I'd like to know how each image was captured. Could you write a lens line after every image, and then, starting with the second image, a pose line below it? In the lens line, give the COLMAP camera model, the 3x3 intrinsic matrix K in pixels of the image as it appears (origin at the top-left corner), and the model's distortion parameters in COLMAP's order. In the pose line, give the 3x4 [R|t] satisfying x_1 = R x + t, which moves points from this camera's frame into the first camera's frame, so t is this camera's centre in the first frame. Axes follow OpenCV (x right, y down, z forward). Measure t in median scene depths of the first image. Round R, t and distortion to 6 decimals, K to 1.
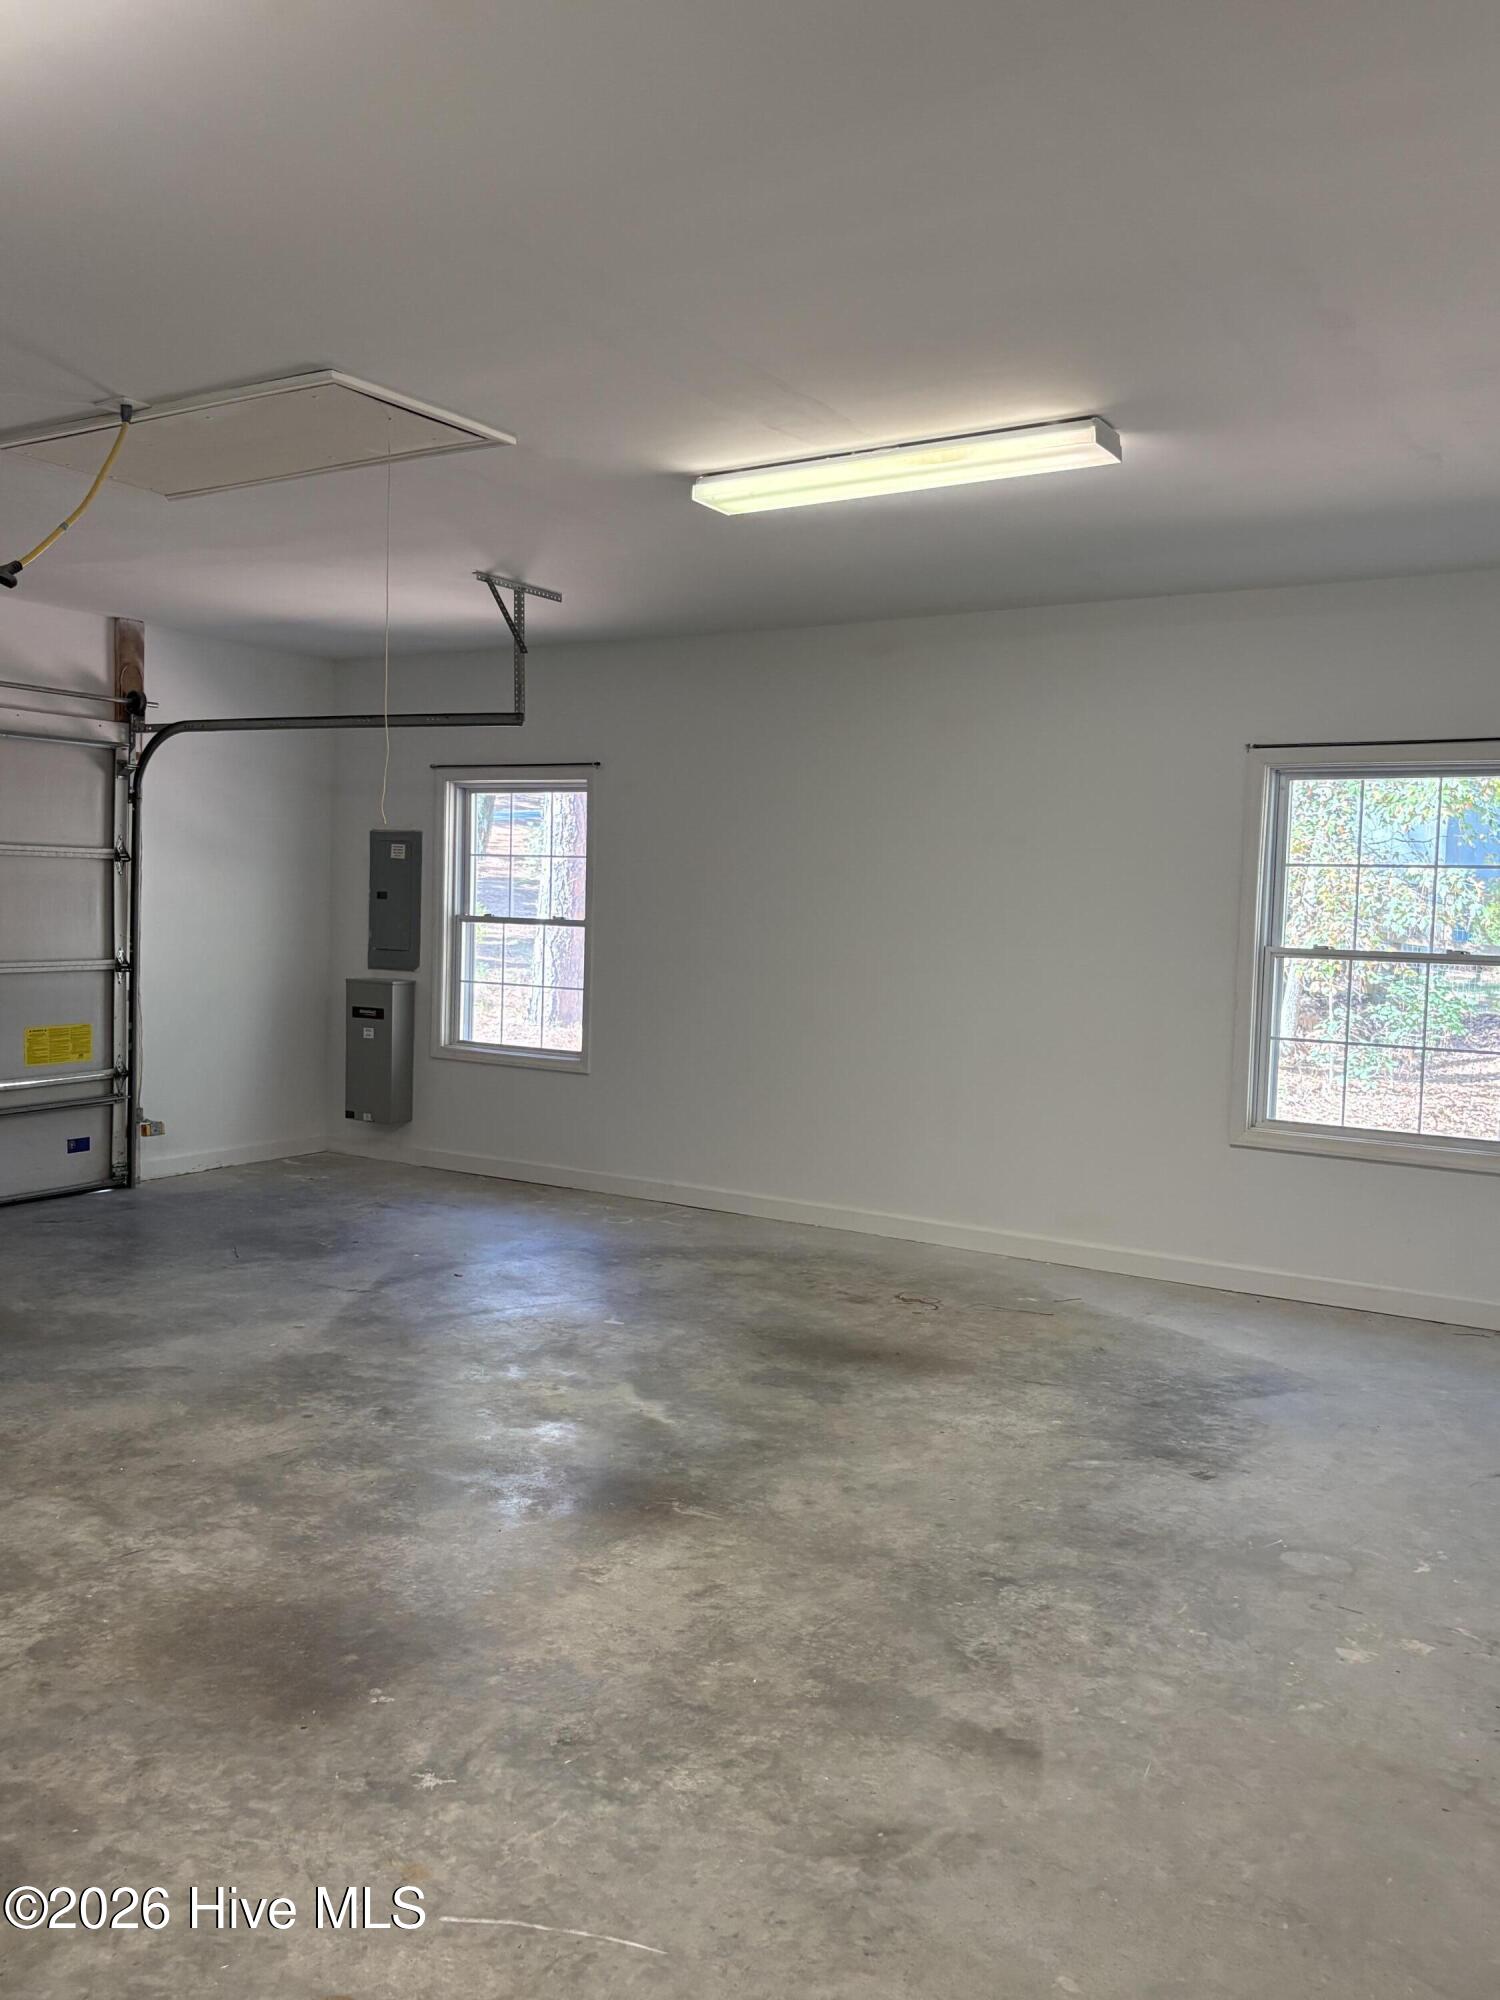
lens RADIAL K [[1579.6, 0, 743.2], [0, 1579.6, 990.9], [0, 0, 1]] dist [0.037969, -0.044864]
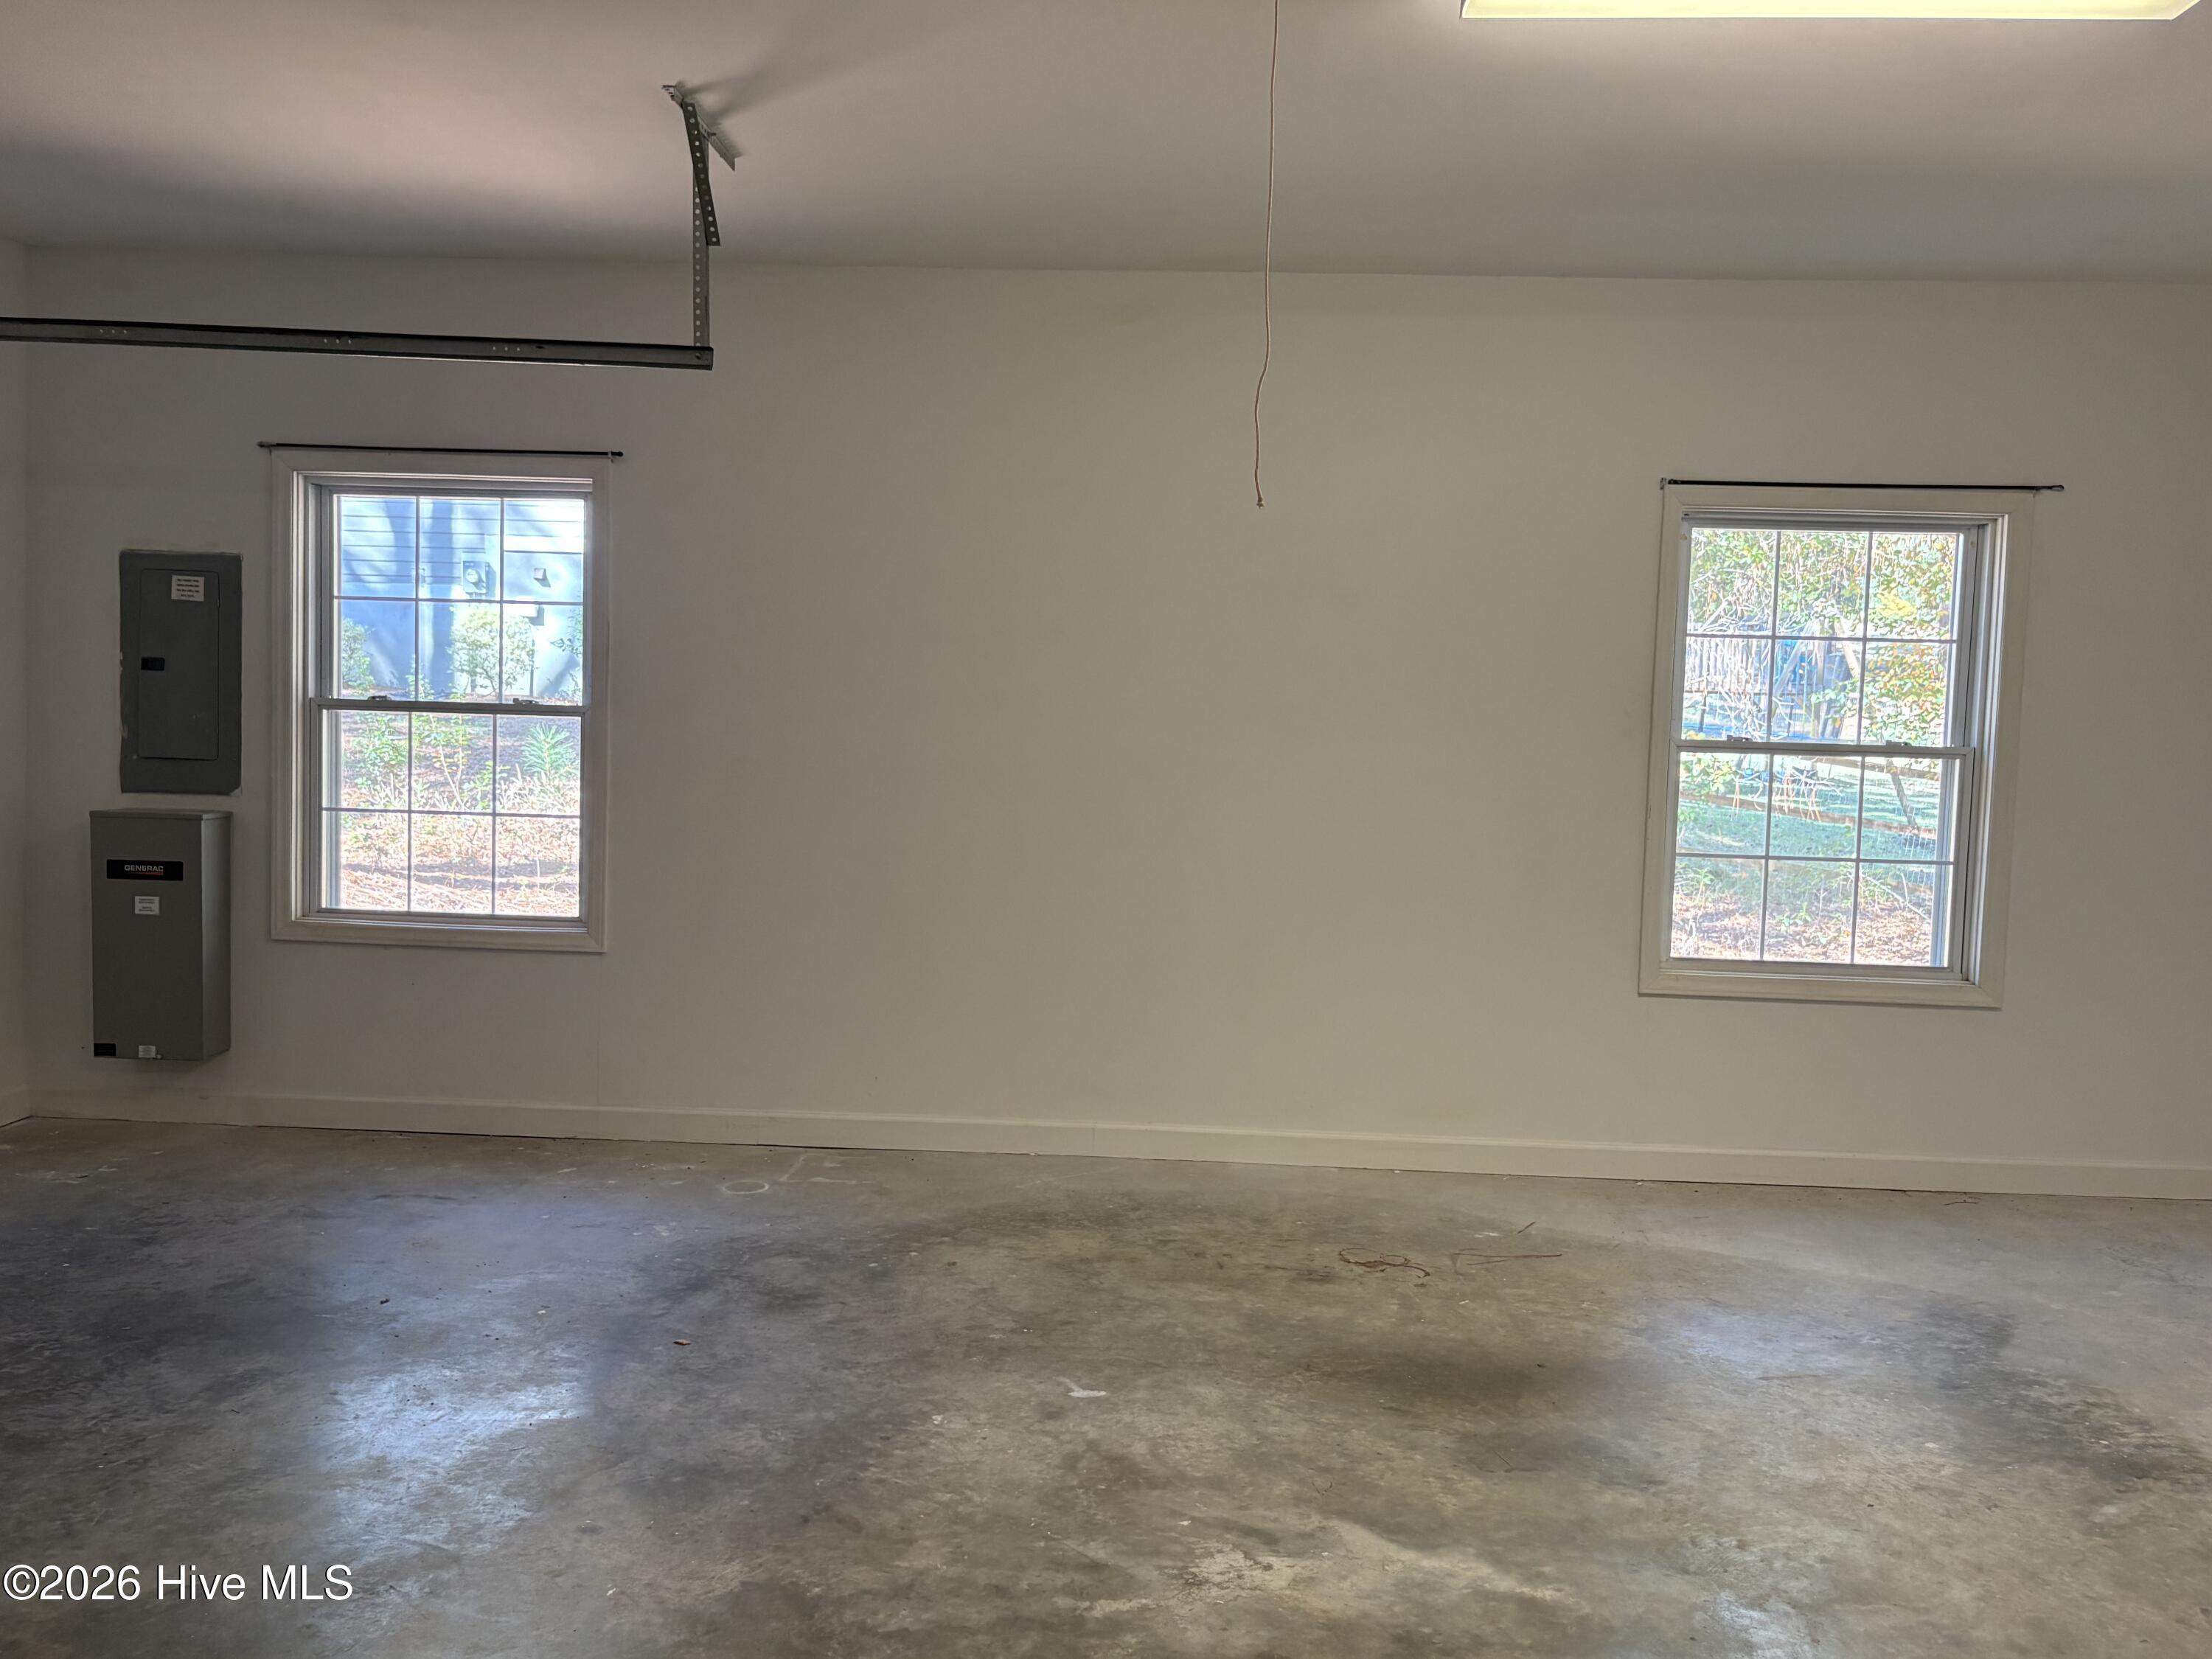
lens RADIAL K [[1786.0, 0, 1041.4], [0, 1786.0, 789.6], [0, 0, 1]] dist [0.027773, -0.032621]
pose [[0.867309, -0.033507, 0.496641, -0.466636], [0.024992, 0.999405, 0.023783, -0.038130], [-0.497142, -0.008215, 0.867630, 0.465367]]
